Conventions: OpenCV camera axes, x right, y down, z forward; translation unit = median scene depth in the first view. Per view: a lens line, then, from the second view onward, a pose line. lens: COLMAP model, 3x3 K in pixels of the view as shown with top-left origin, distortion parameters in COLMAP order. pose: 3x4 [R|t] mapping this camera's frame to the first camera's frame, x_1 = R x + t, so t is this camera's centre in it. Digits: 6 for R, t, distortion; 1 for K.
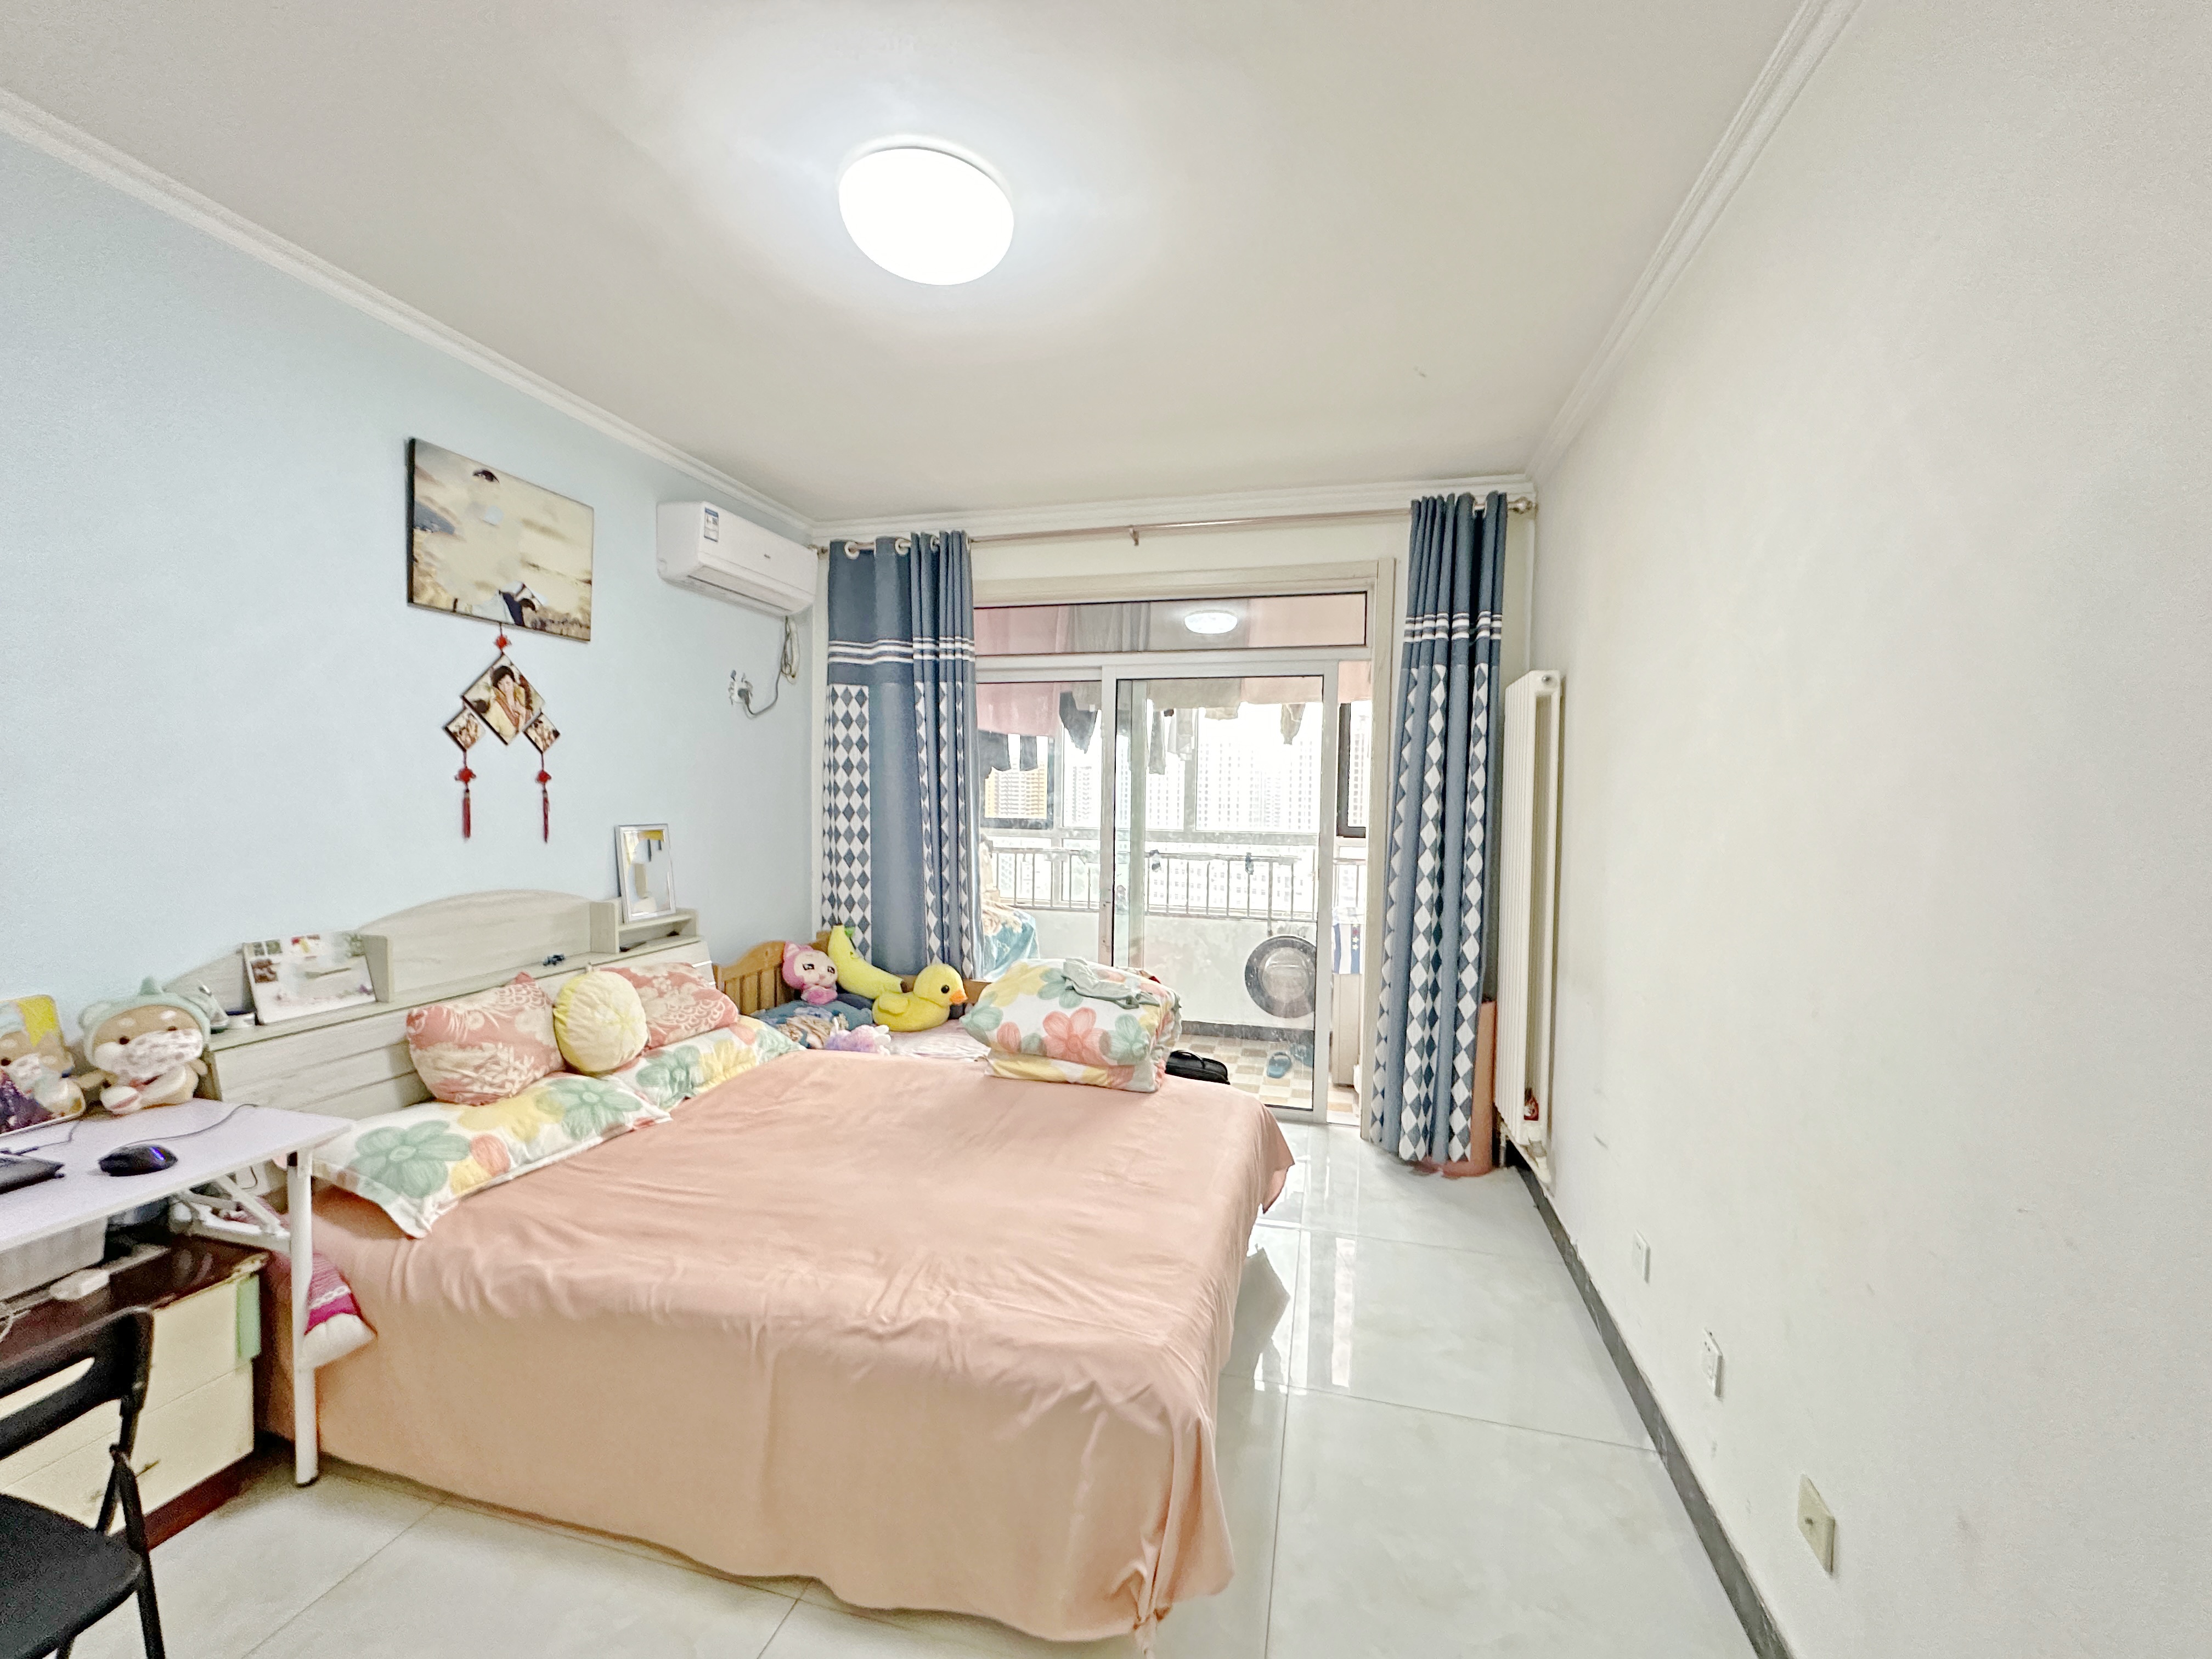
lens RADIAL K [[877.0, 0, 1108.6], [0, 877.0, 828.8], [0, 0, 1]] dist [0.002135, -0.000785]
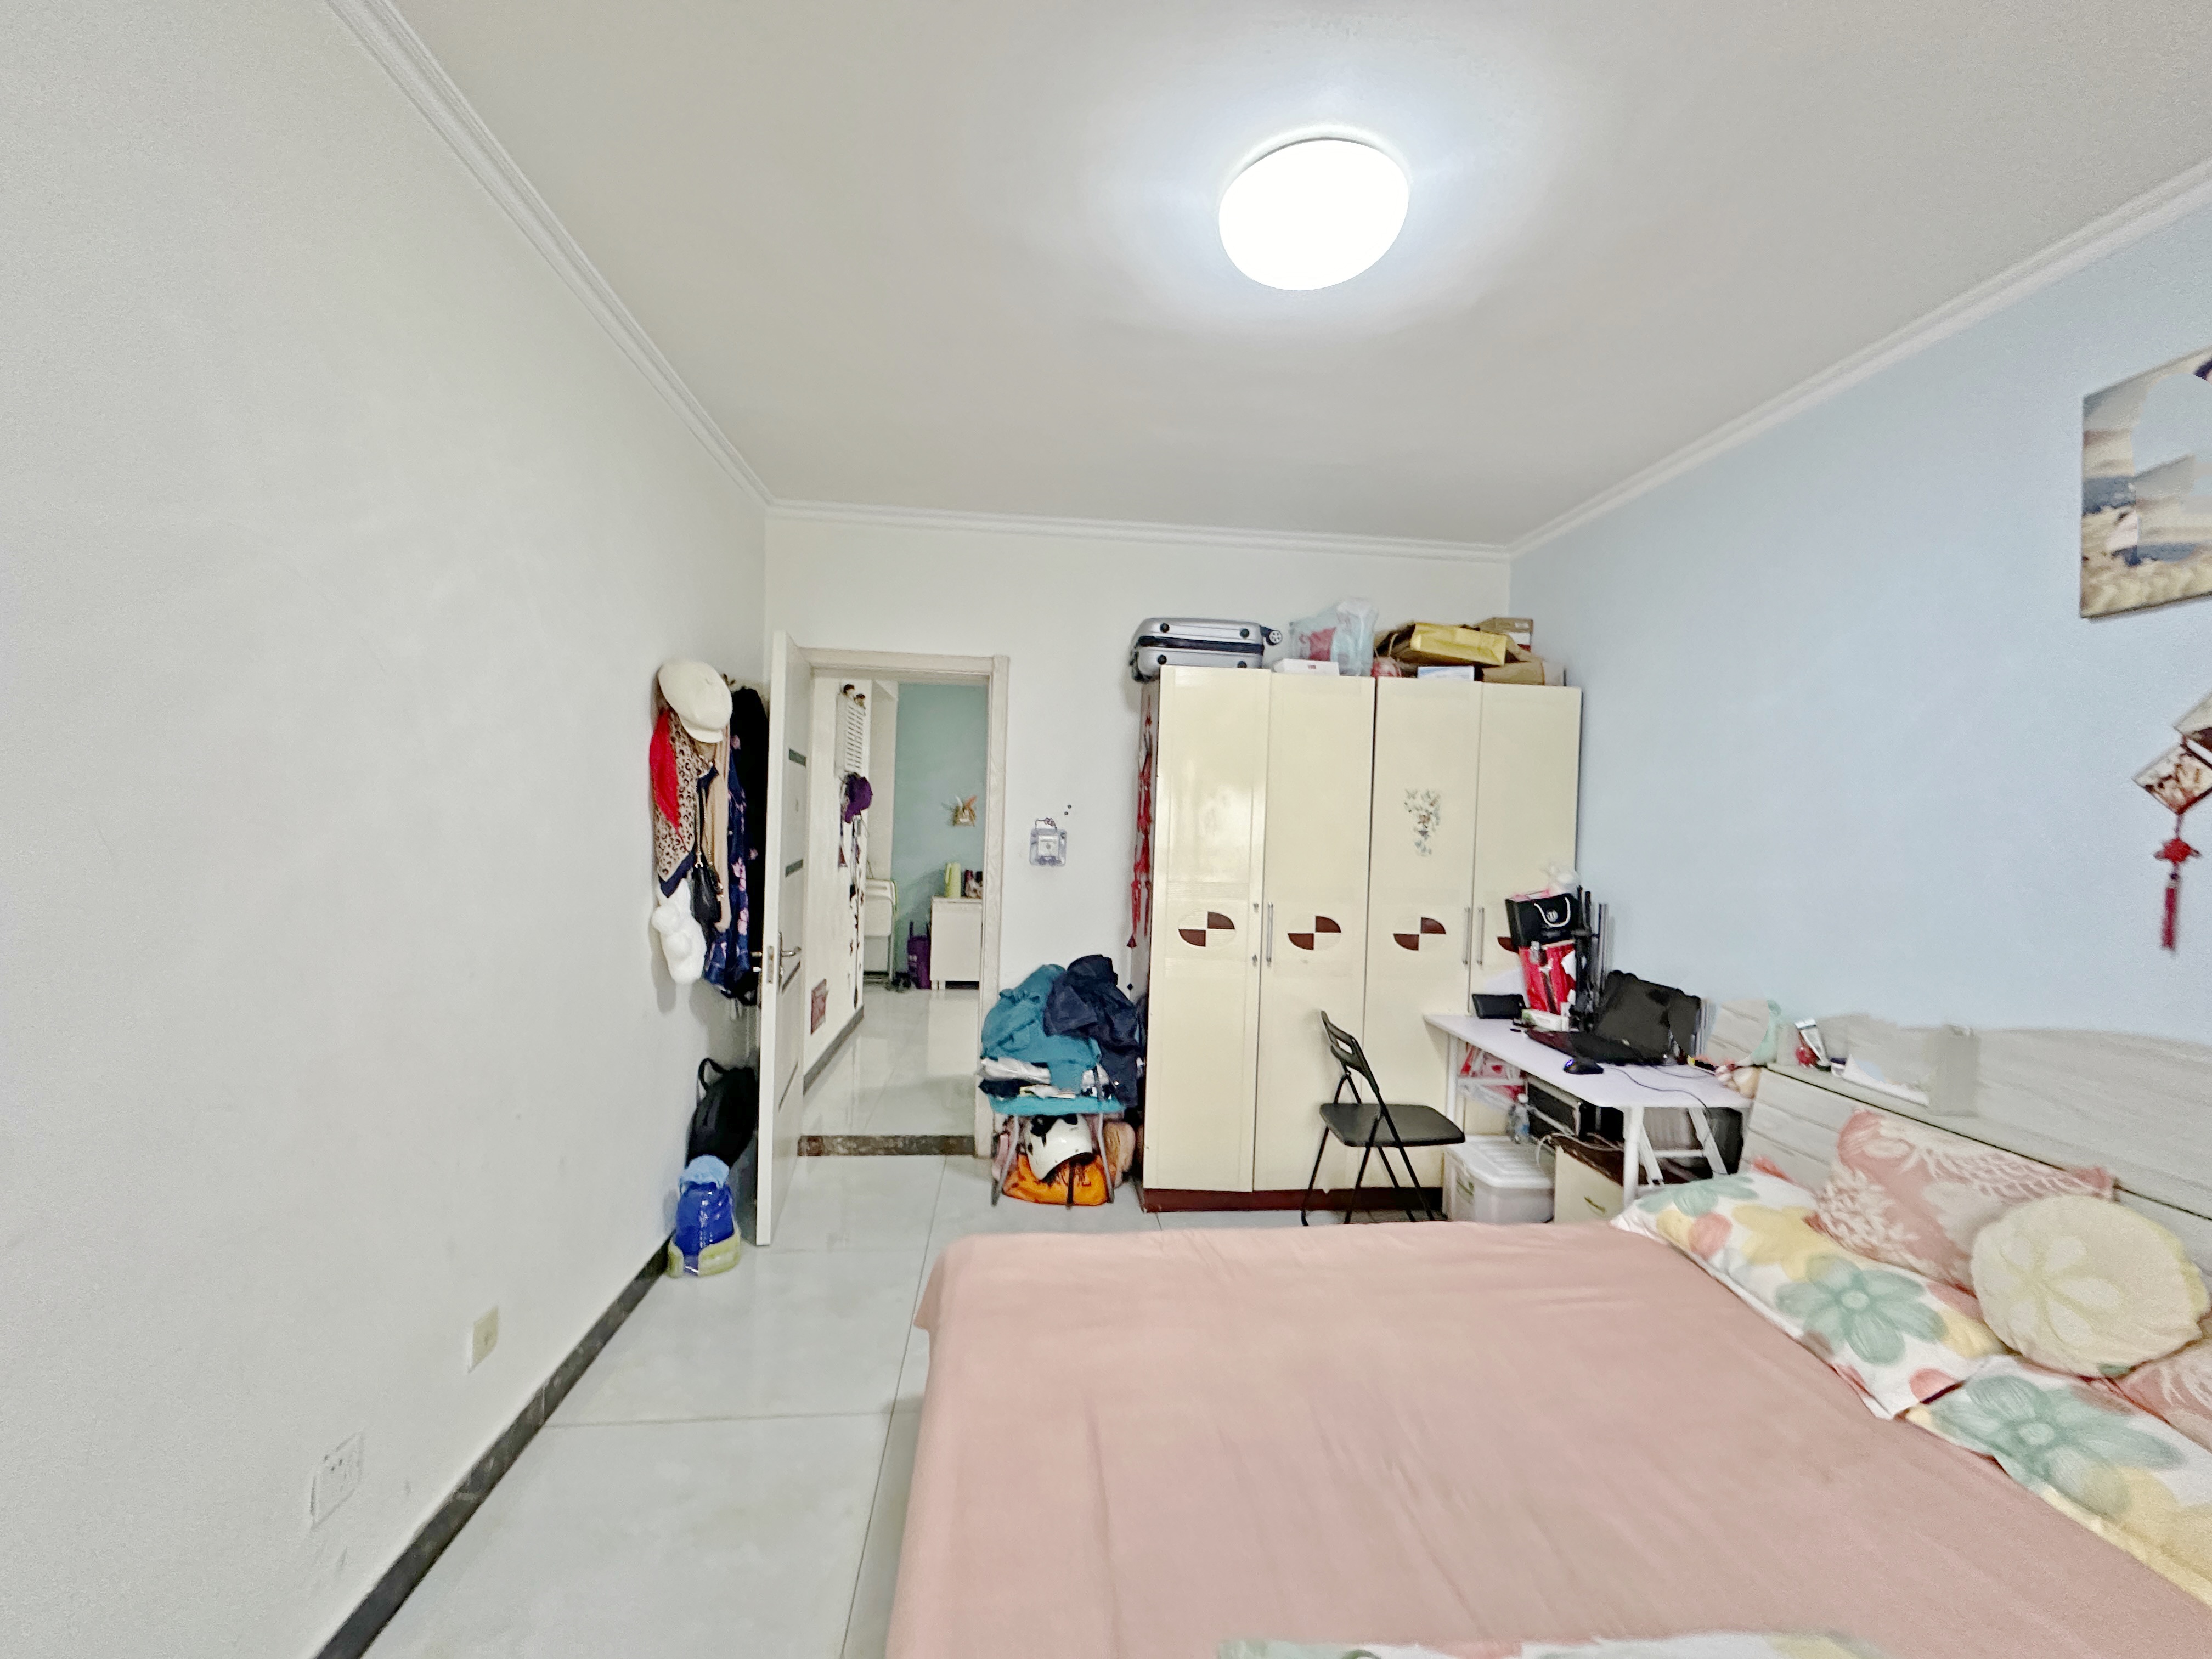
lens RADIAL K [[877.0, 0, 1104.5], [0, 877.0, 829.1], [0, 0, 1]] dist [0.002135, -0.000785]
pose [[-0.937102, -0.034594, -0.347336, 0.227166], [-0.054704, 0.997336, 0.048258, -0.069667], [0.344741, 0.064224, -0.936498, 1.414503]]
